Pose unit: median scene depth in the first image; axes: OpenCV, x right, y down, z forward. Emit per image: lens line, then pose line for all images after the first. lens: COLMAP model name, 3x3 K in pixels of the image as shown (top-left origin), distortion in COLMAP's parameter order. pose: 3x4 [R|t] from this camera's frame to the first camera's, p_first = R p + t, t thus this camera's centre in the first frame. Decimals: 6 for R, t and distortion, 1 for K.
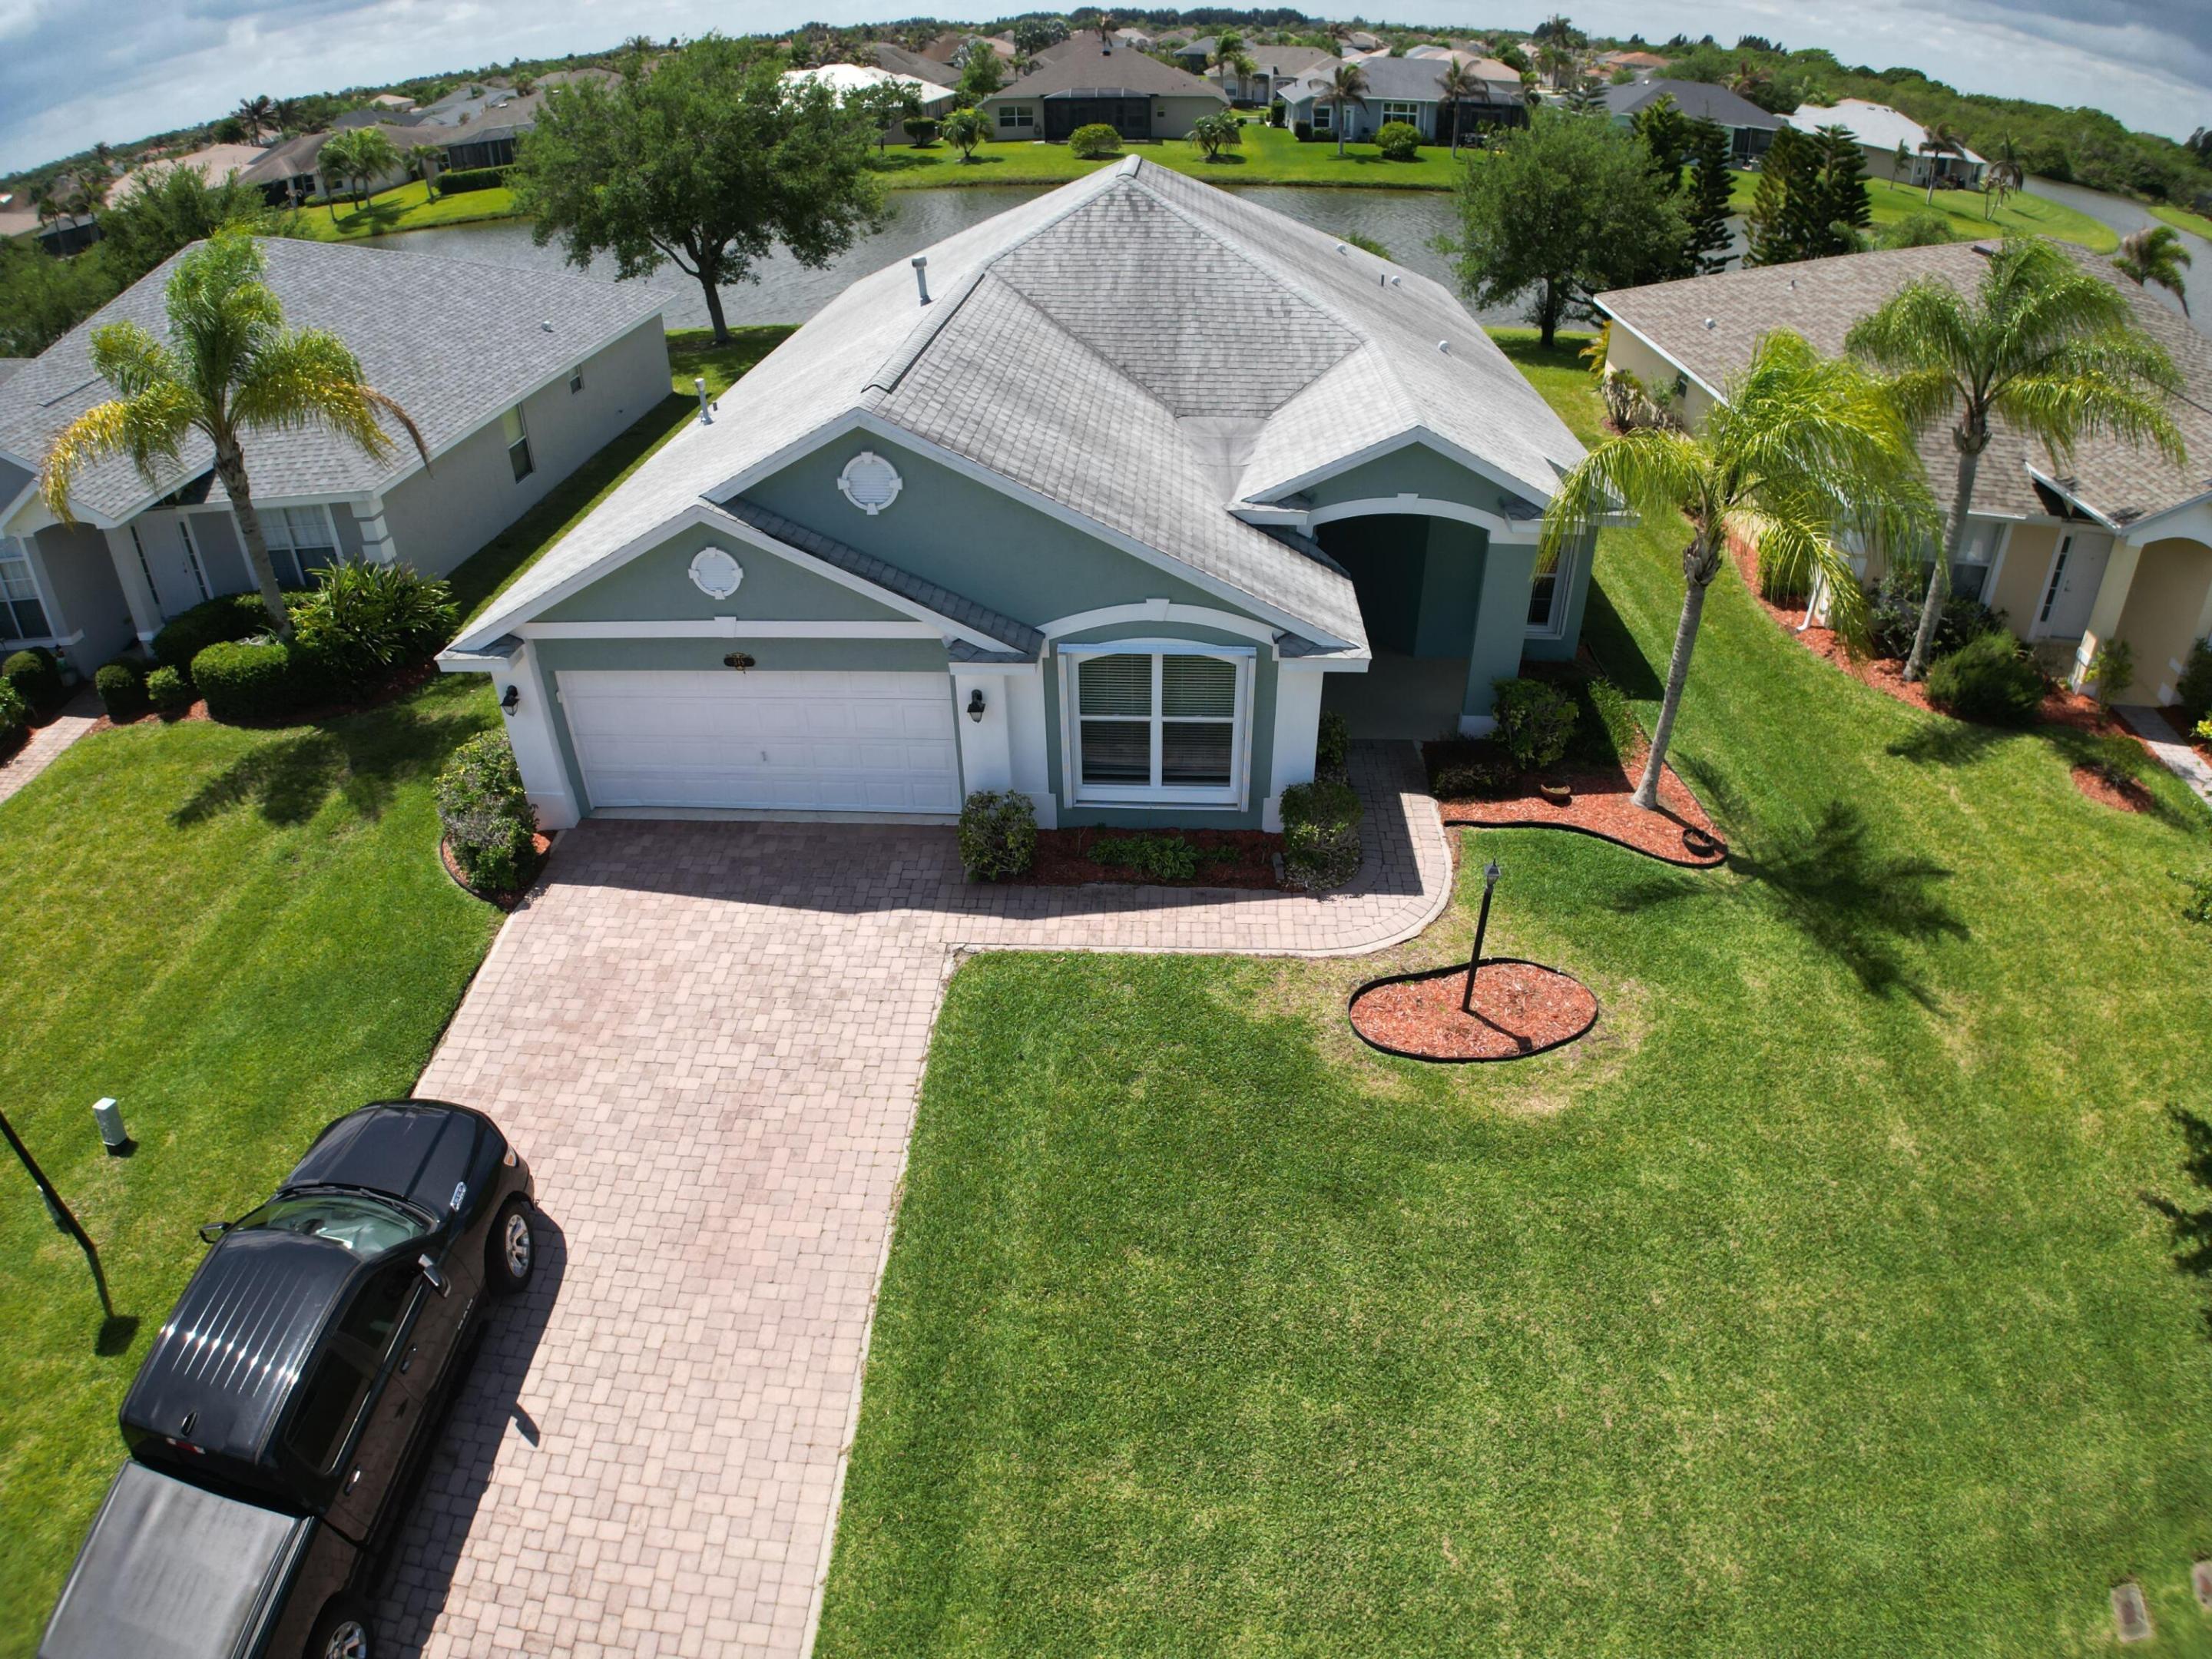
lens RADIAL K [[1286.8, 0, 1106.0], [0, 1286.8, 829.5], [0, 0, 1]] dist [-0.188268, 0.025768]
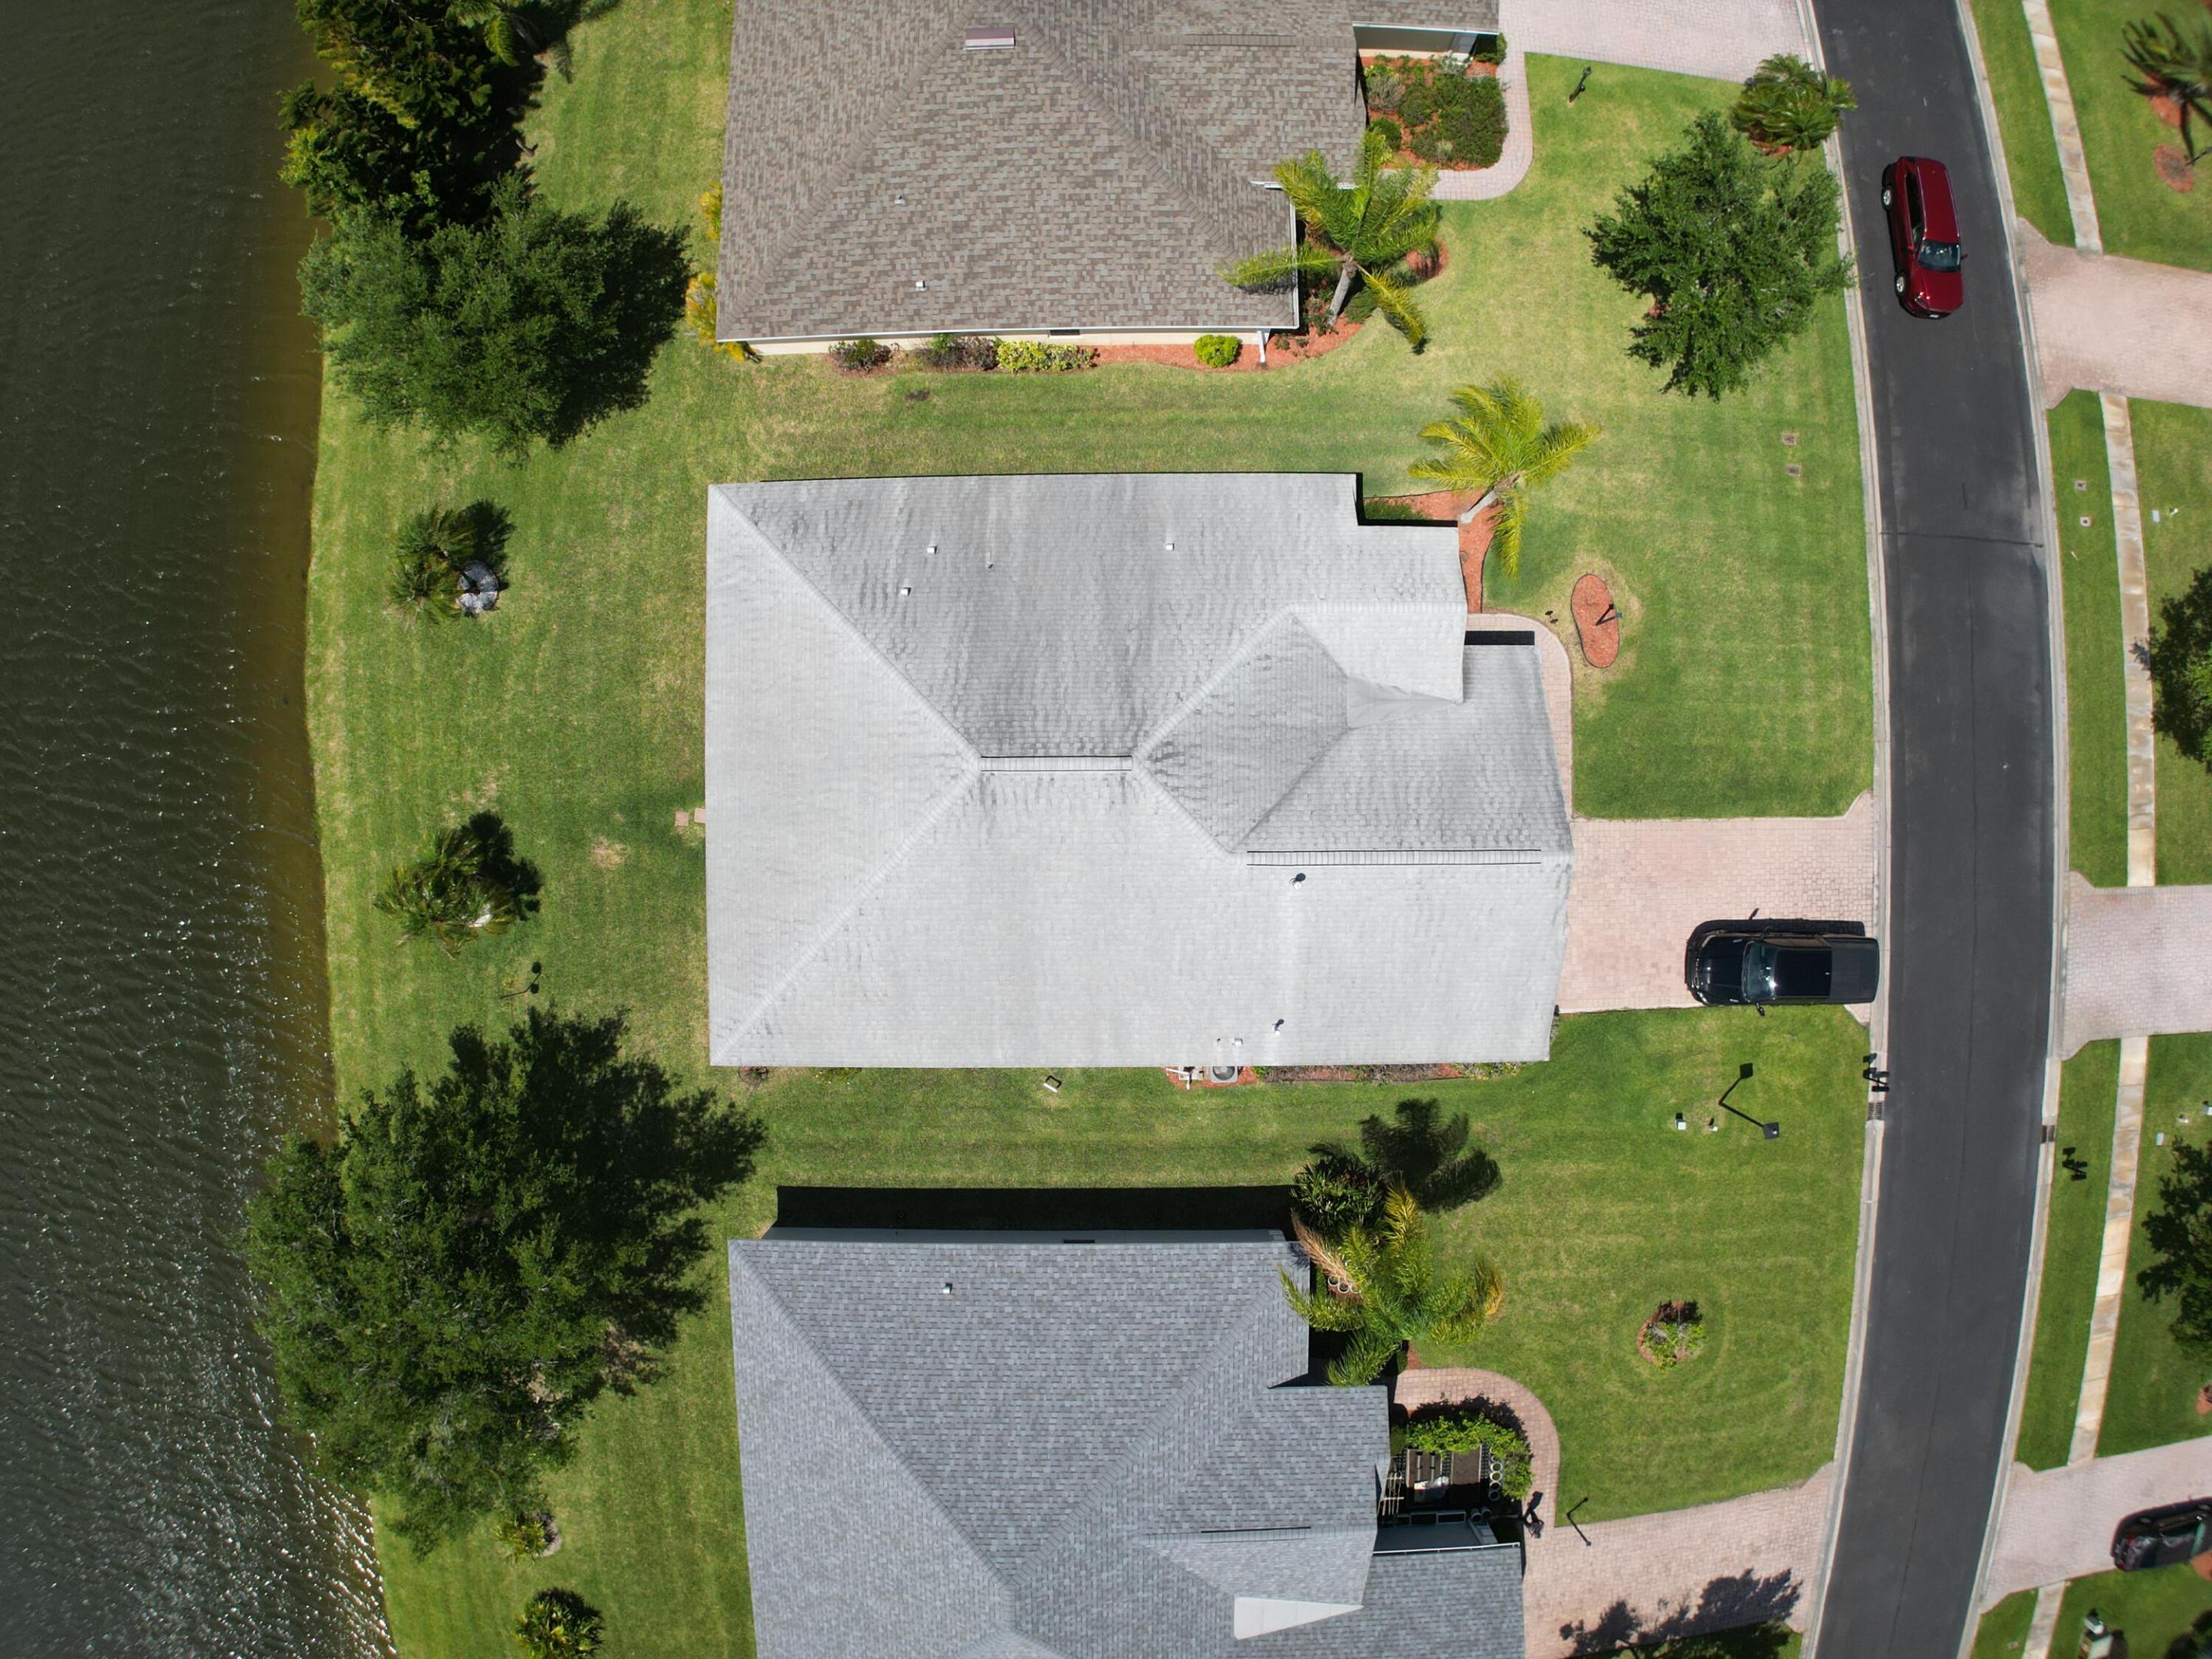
lens RADIAL K [[1286.8, 0, 1106.0], [0, 1286.8, 829.5], [0, 0, 1]] dist [-0.188268, 0.025768]
pose [[-0.067224, -0.997721, 0.005838, -0.085163], [0.574438, -0.033919, 0.817845, -2.297162], [-0.815783, 0.058332, 0.575409, 0.294931]]
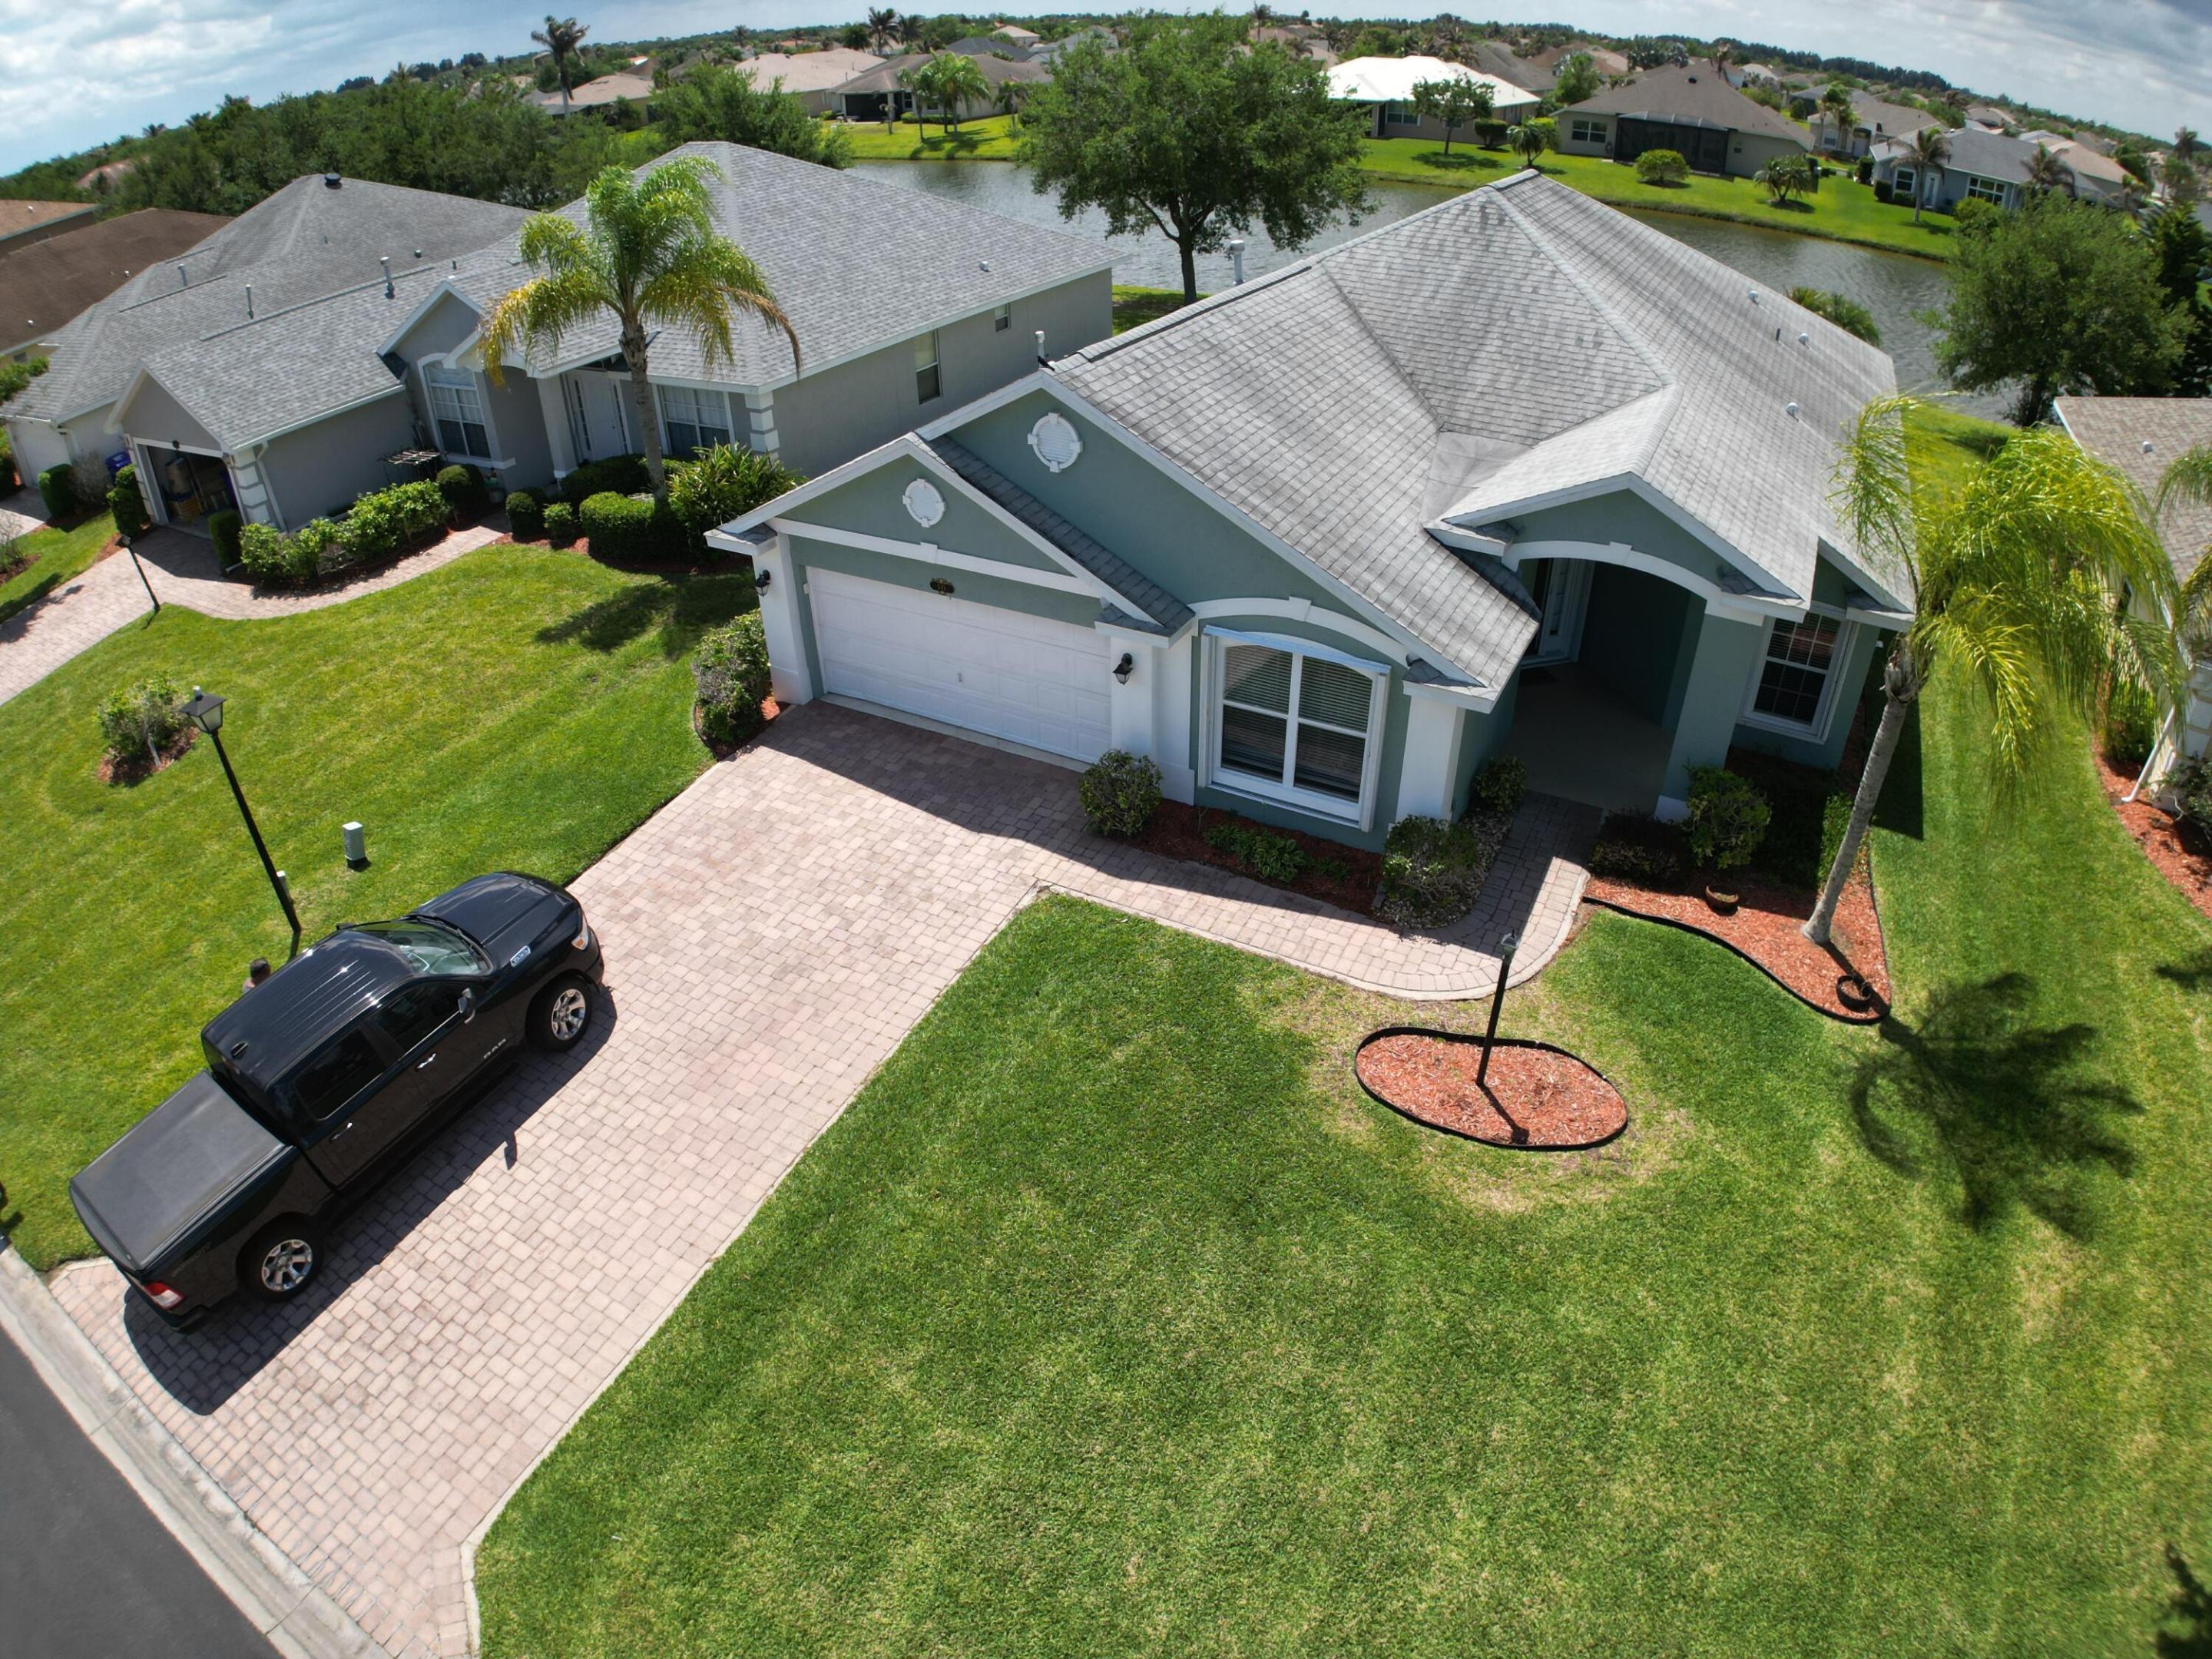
lens RADIAL K [[1286.8, 0, 1106.0], [0, 1286.8, 829.5], [0, 0, 1]] dist [-0.188268, 0.025768]
pose [[0.903324, 0.242440, -0.353877, 0.273880], [-0.239494, 0.969459, 0.052832, -0.019571], [0.355878, 0.037027, 0.933799, 0.019651]]
